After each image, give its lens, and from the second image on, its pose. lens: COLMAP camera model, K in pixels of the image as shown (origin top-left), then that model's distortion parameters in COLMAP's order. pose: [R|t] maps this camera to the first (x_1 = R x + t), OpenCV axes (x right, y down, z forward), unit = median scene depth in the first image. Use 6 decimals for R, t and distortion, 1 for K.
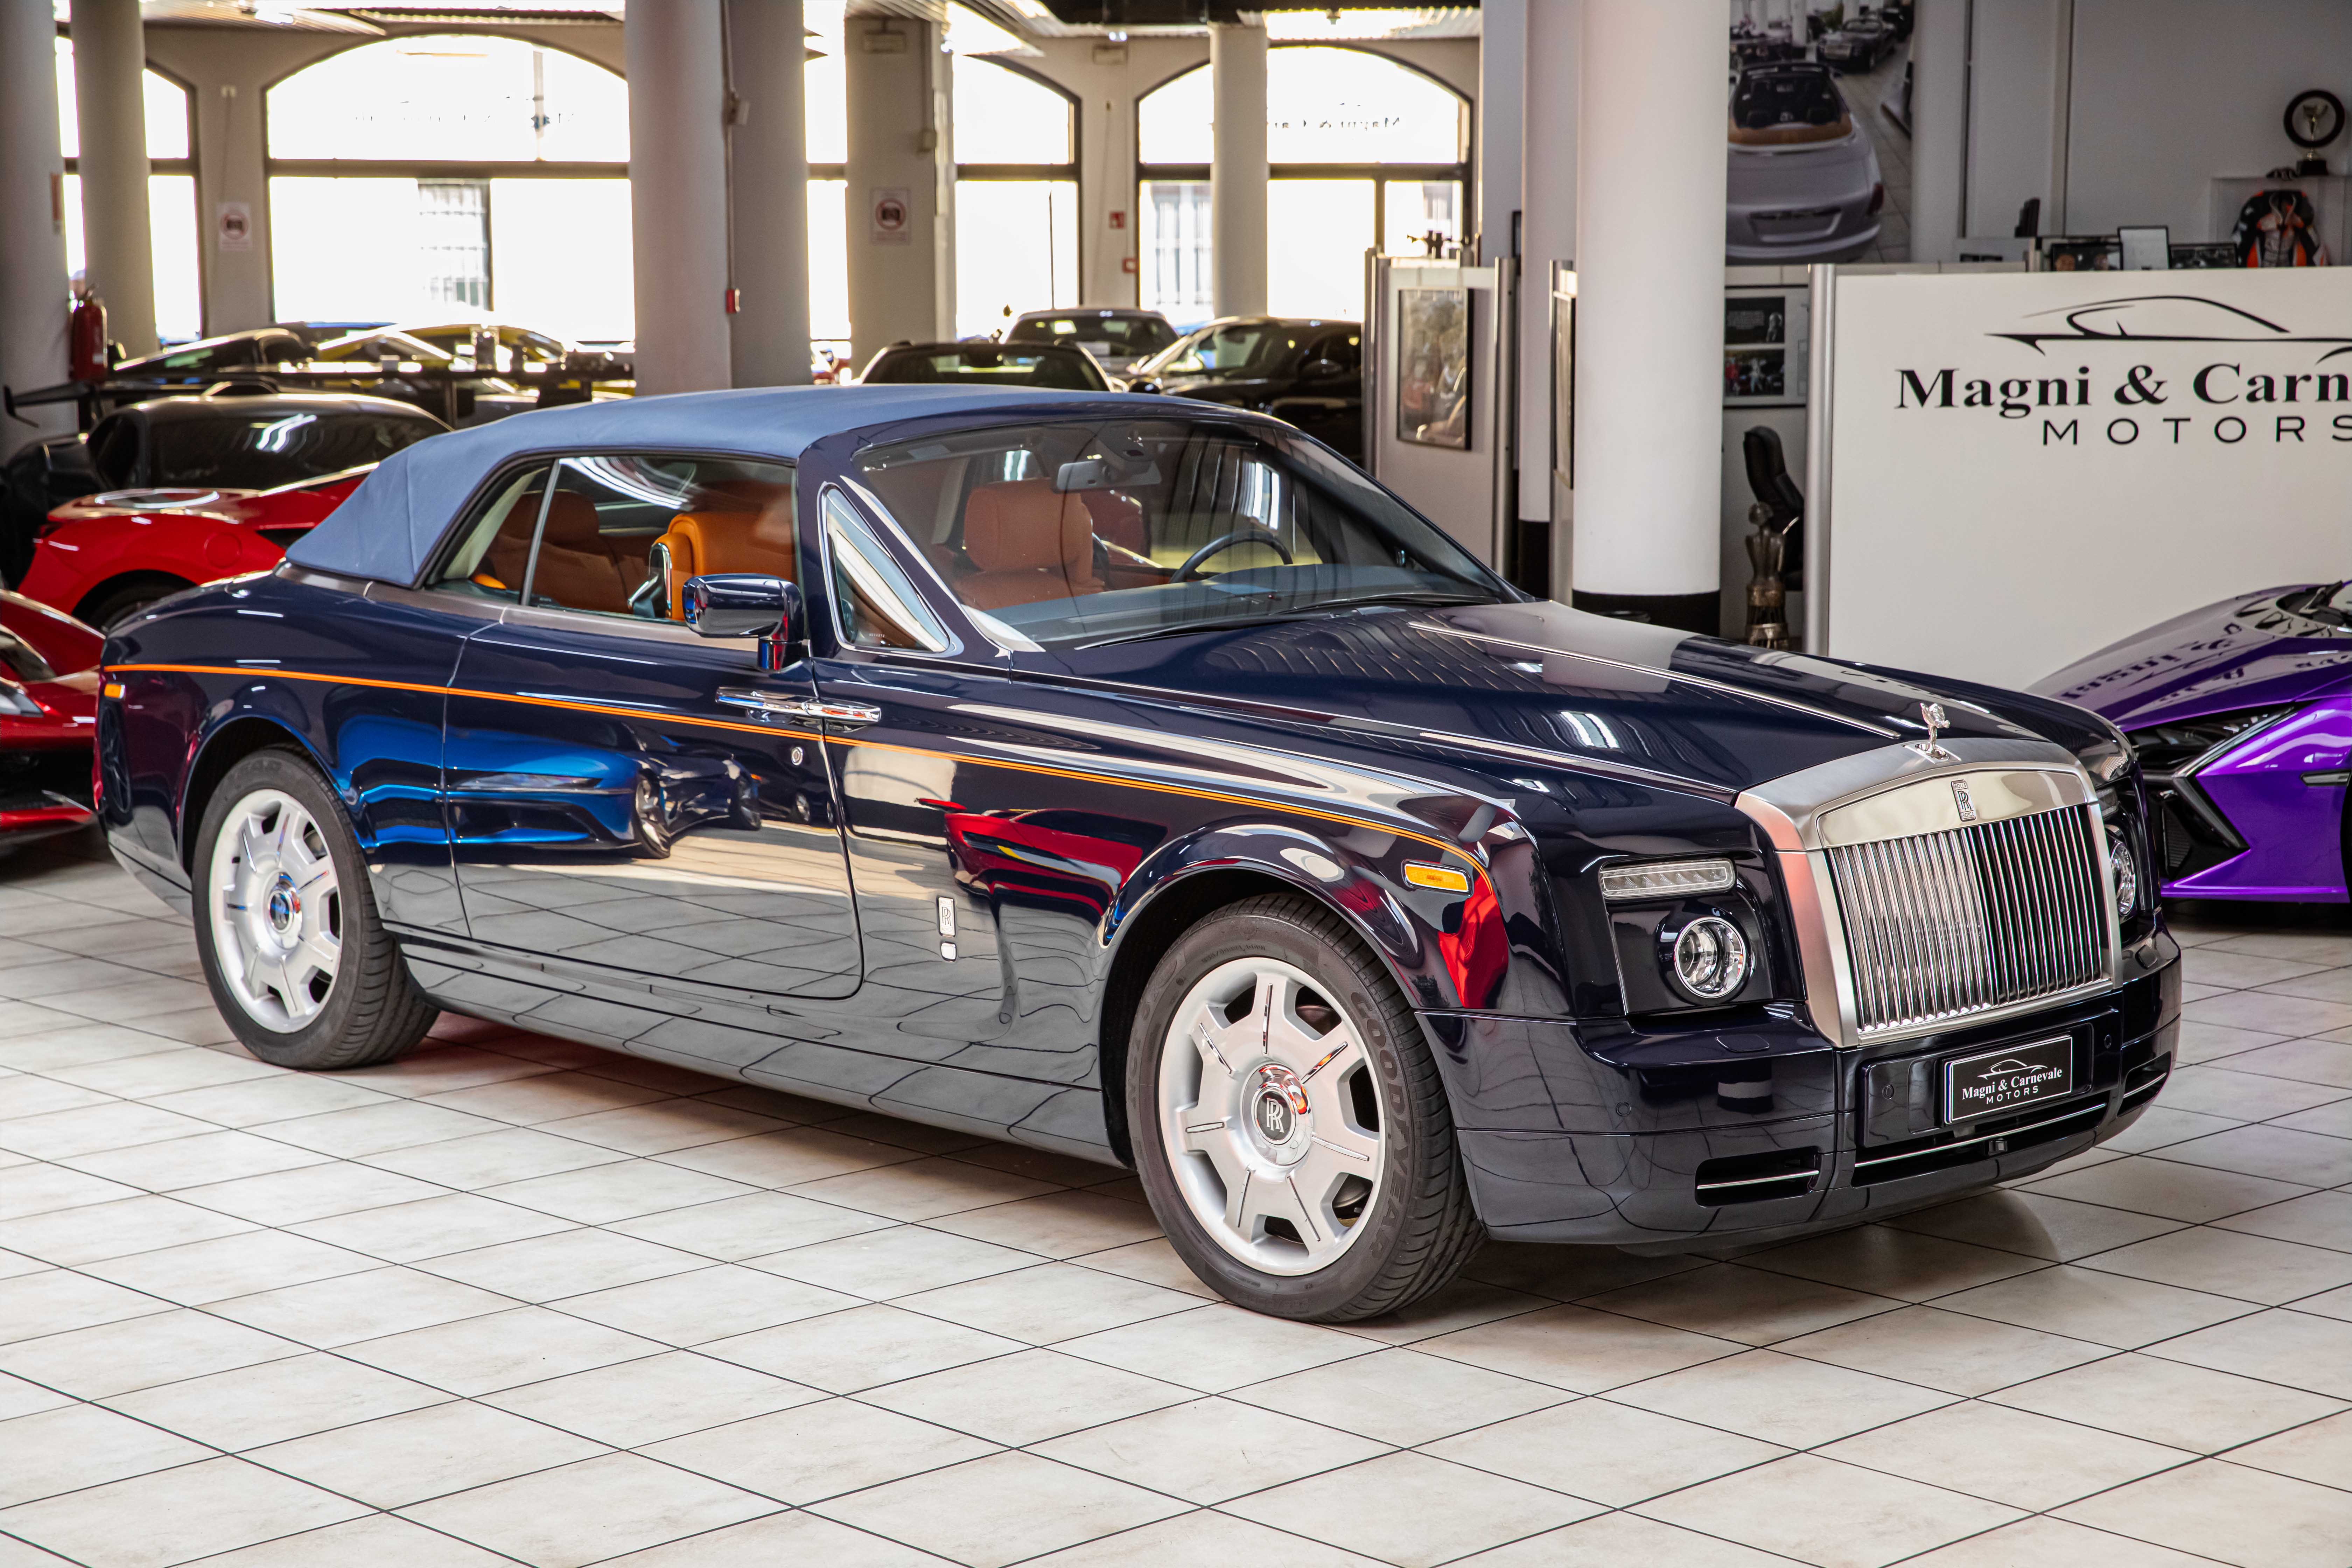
lens RADIAL K [[4264.0, 0, 1176.0], [0, 4264.0, 784.0], [0, 0, 1]] dist [0.185051, 0.184801]
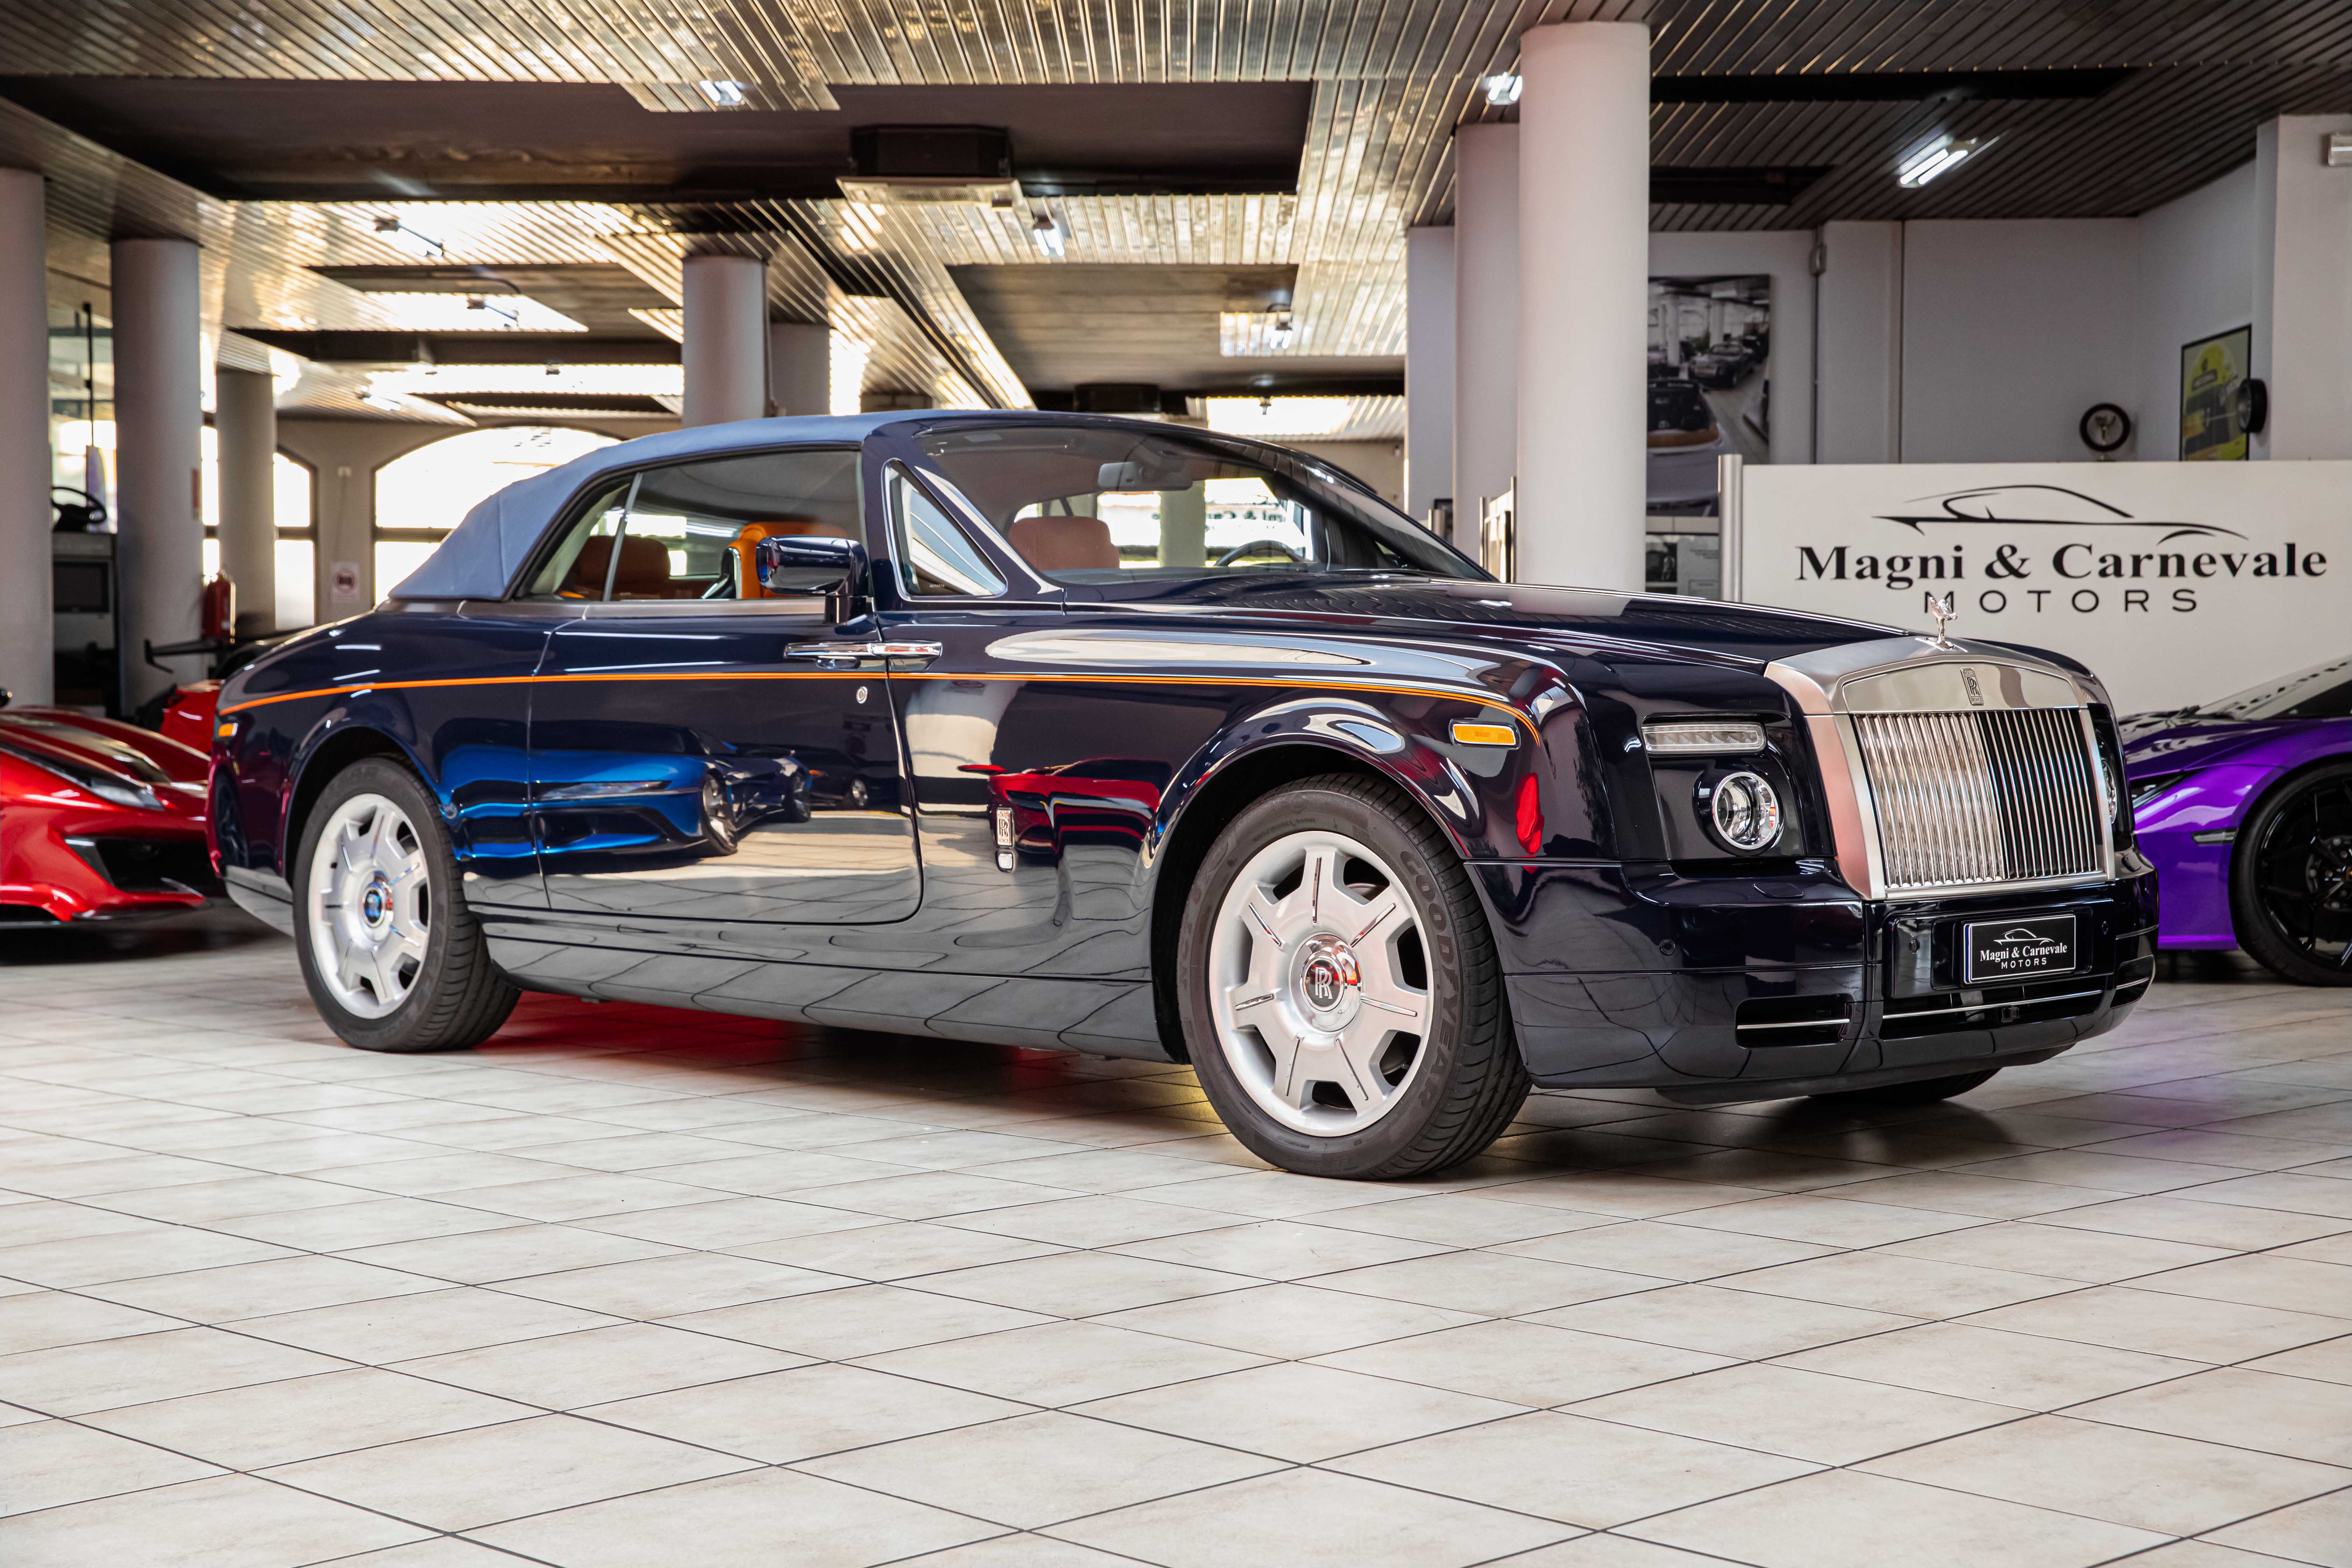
lens RADIAL K [[3496.1, 0, 1176.0], [0, 3496.1, 784.0], [0, 0, 1]] dist [0.110802, 0.077658]
pose [[0.999804, 0.004312, 0.019315, -0.022706], [-0.002331, 0.994839, -0.101434, 0.088501], [-0.019652, 0.101370, 0.994655, 0.108012]]
